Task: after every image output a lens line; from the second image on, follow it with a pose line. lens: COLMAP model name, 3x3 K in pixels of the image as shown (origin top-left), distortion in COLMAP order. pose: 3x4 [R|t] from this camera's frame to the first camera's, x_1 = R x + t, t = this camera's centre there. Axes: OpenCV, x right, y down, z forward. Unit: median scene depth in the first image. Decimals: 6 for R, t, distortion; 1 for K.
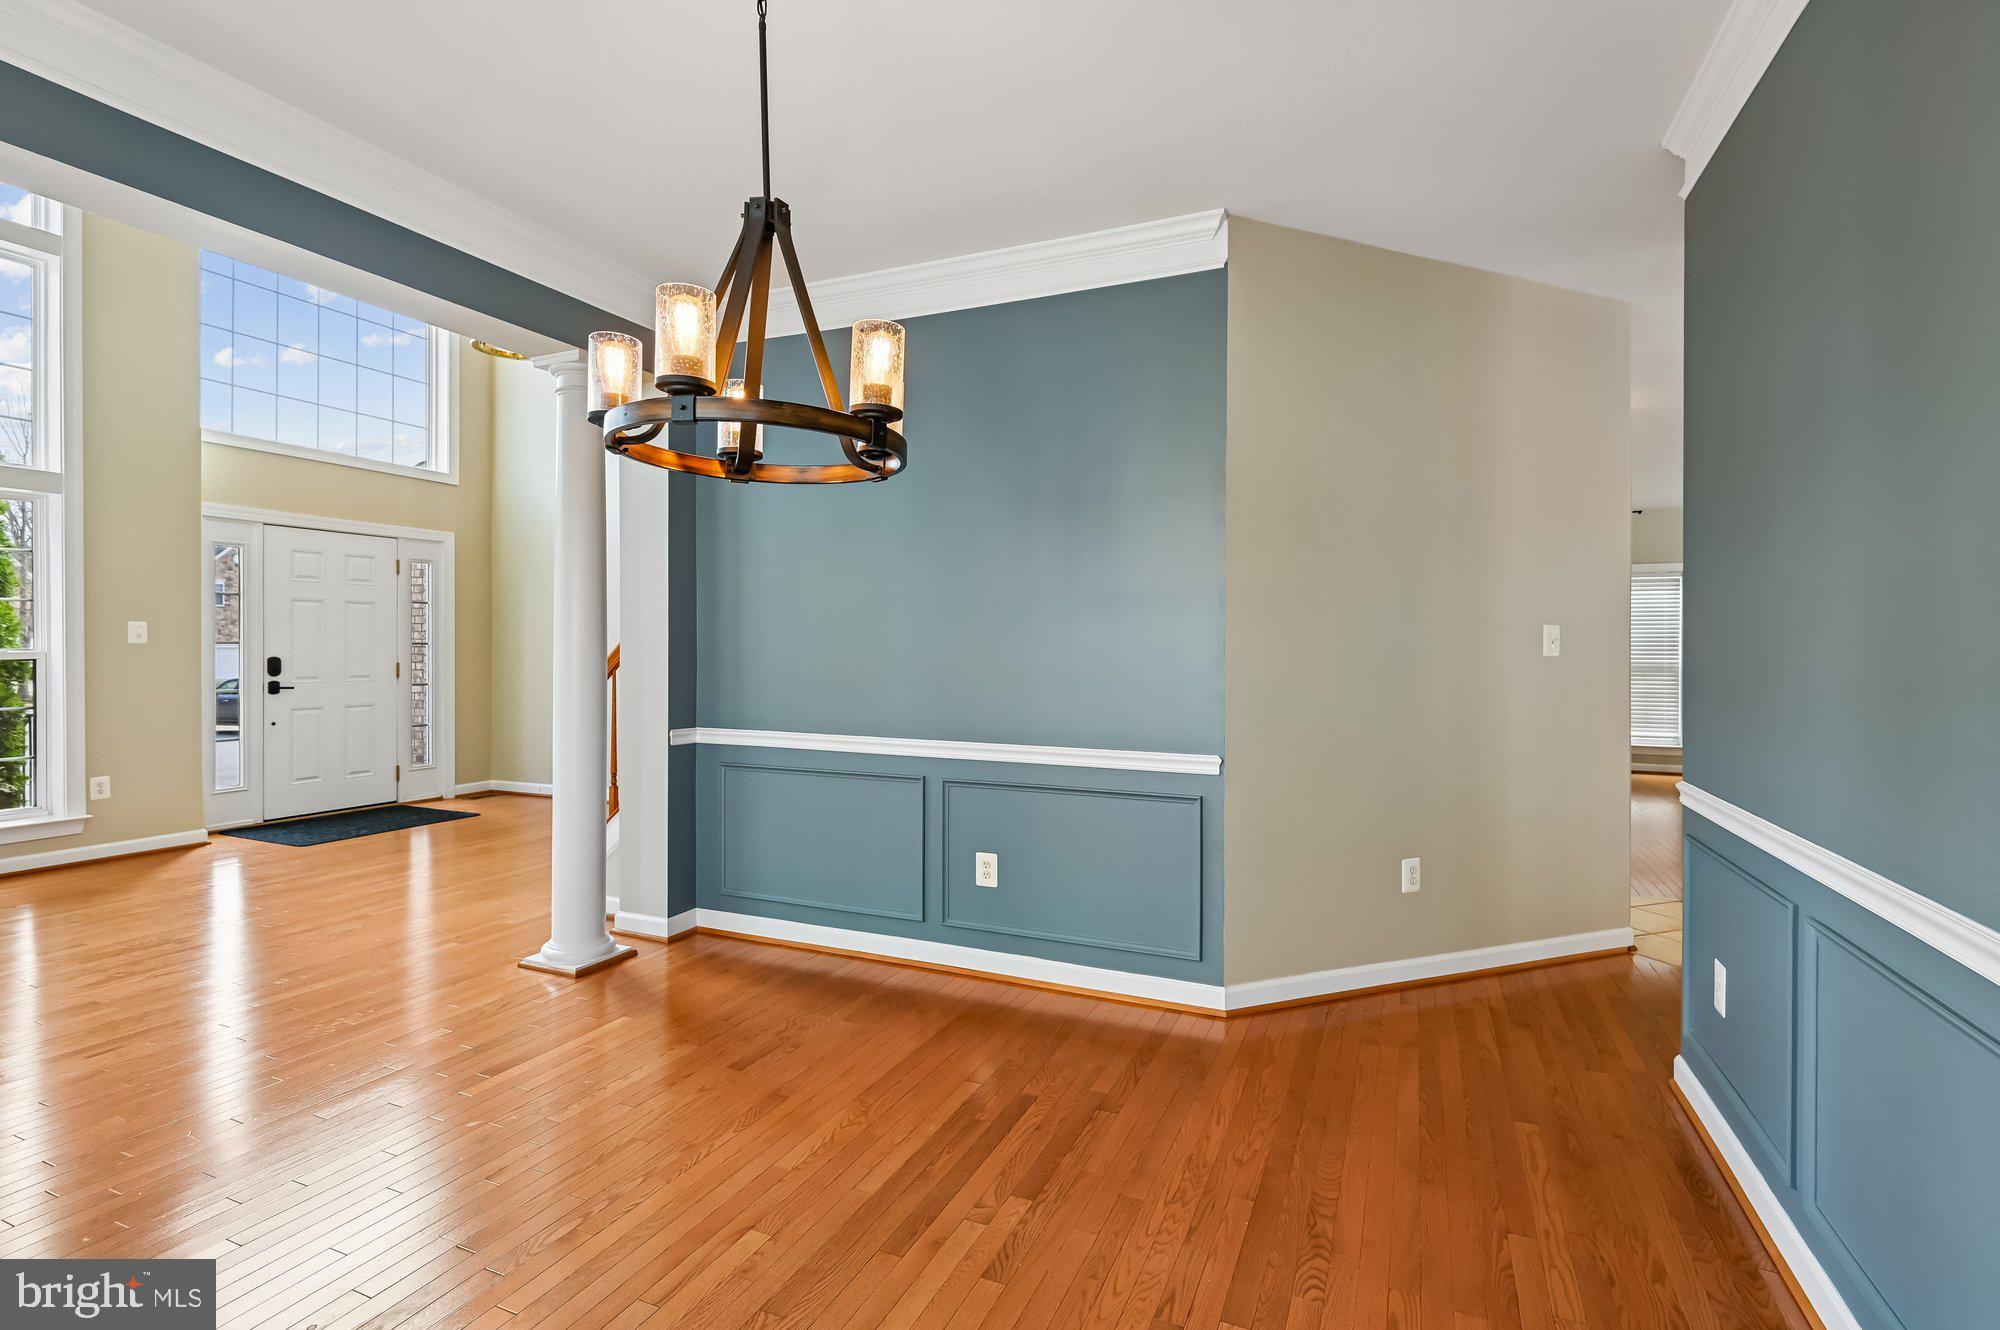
lens RADIAL K [[940.5, 0, 984.6], [0, 940.5, 643.4], [0, 0, 1]] dist [-0.001789, -0.013424]
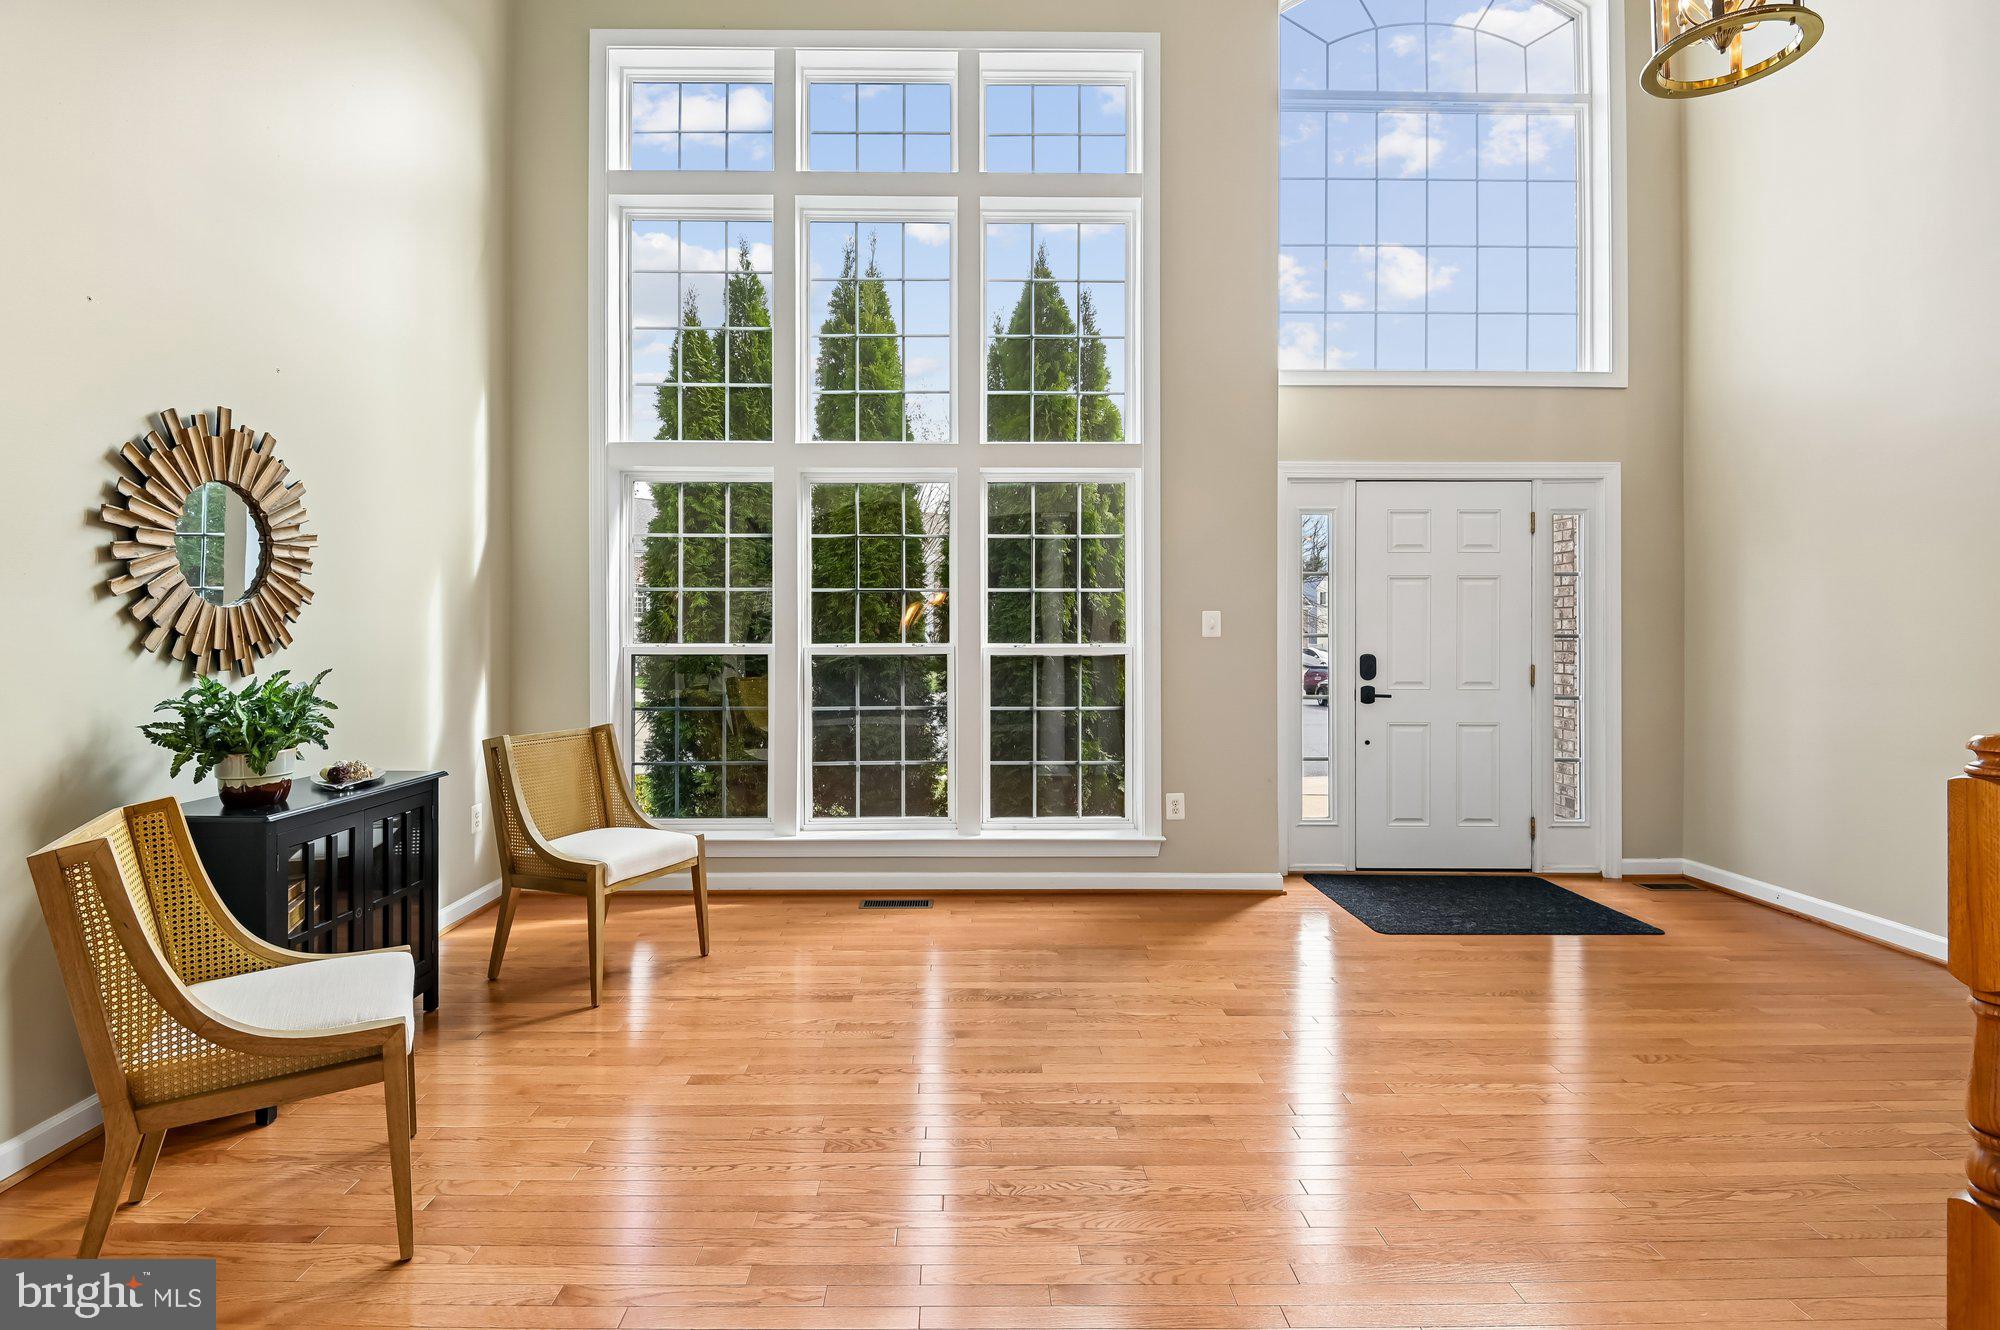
lens RADIAL K [[940.5, 0, 984.6], [0, 940.5, 643.4], [0, 0, 1]] dist [-0.001789, -0.013424]
pose [[0.435342, 0.001683, -0.900264, -0.210794], [0.003591, 0.999987, 0.003606, 0.001746], [0.900258, -0.004803, 0.435330, 0.390636]]
